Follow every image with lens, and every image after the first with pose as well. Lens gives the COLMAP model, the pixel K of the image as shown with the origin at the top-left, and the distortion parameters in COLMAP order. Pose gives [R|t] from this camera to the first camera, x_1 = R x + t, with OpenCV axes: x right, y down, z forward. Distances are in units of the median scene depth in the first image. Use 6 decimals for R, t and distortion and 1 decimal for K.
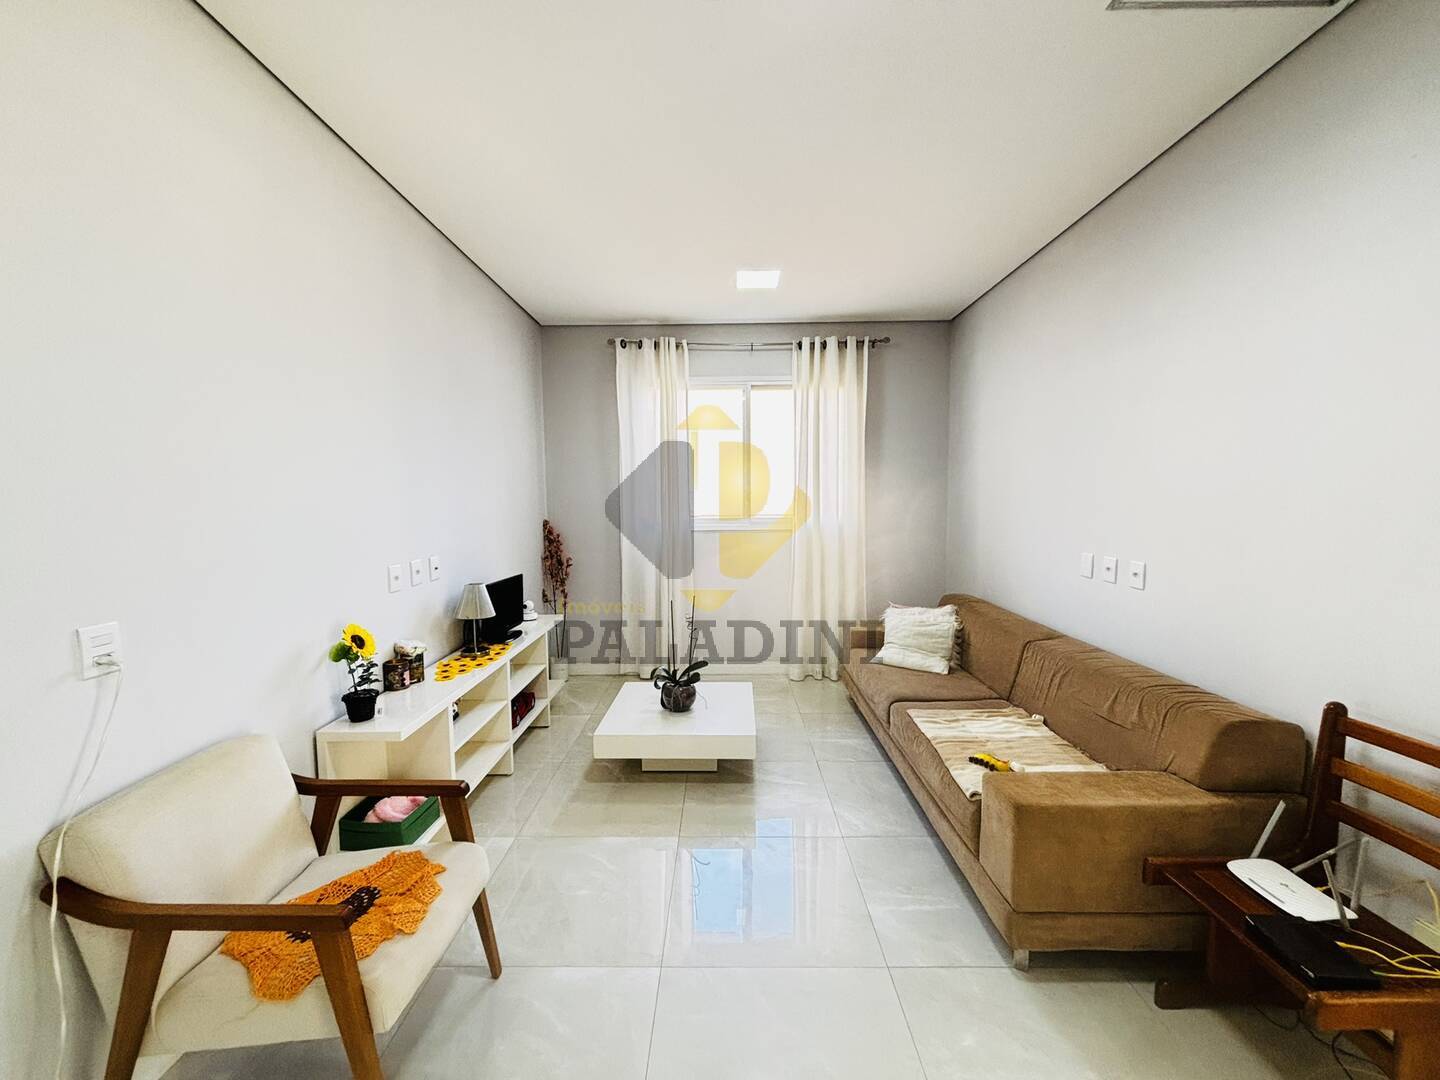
lens RADIAL K [[580.0, 0, 720.0], [0, 580.0, 540.0], [0, 0, 1]] dist [0.000732, -0.000002]
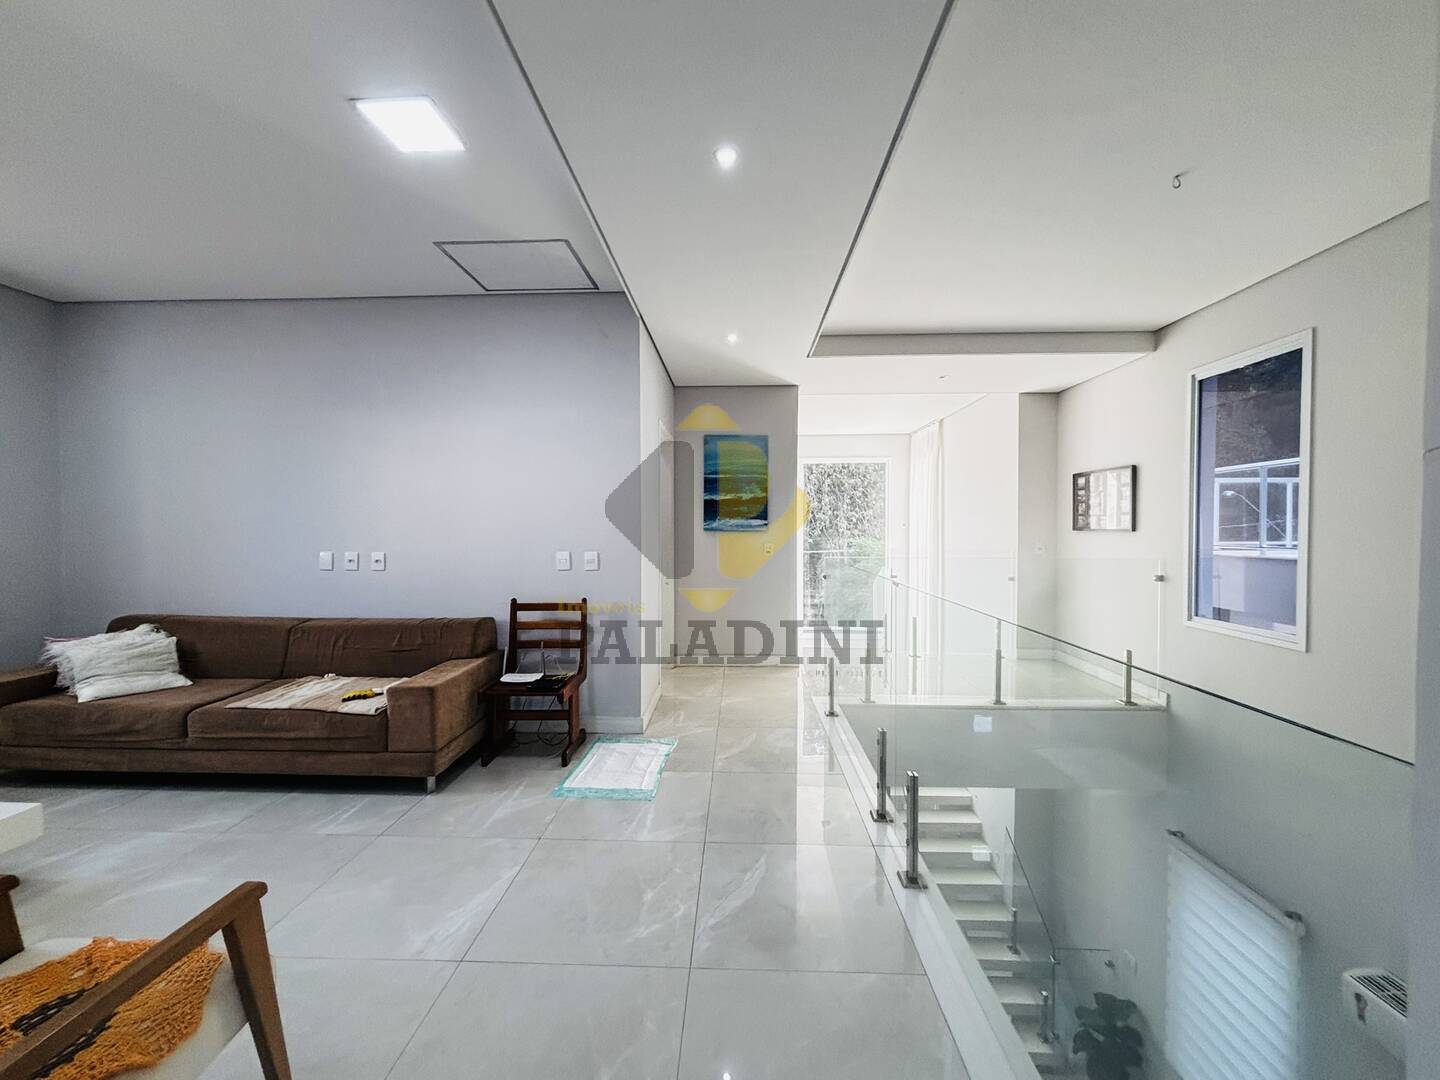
lens RADIAL K [[580.0, 0, 720.0], [0, 580.0, 540.0], [0, 0, 1]] dist [0.000732, -0.000002]
pose [[0.025701, -0.015861, 0.999544, -1.025589], [0.073376, 0.997207, 0.013937, 0.064855], [-0.996973, 0.072984, 0.026793, 0.089227]]
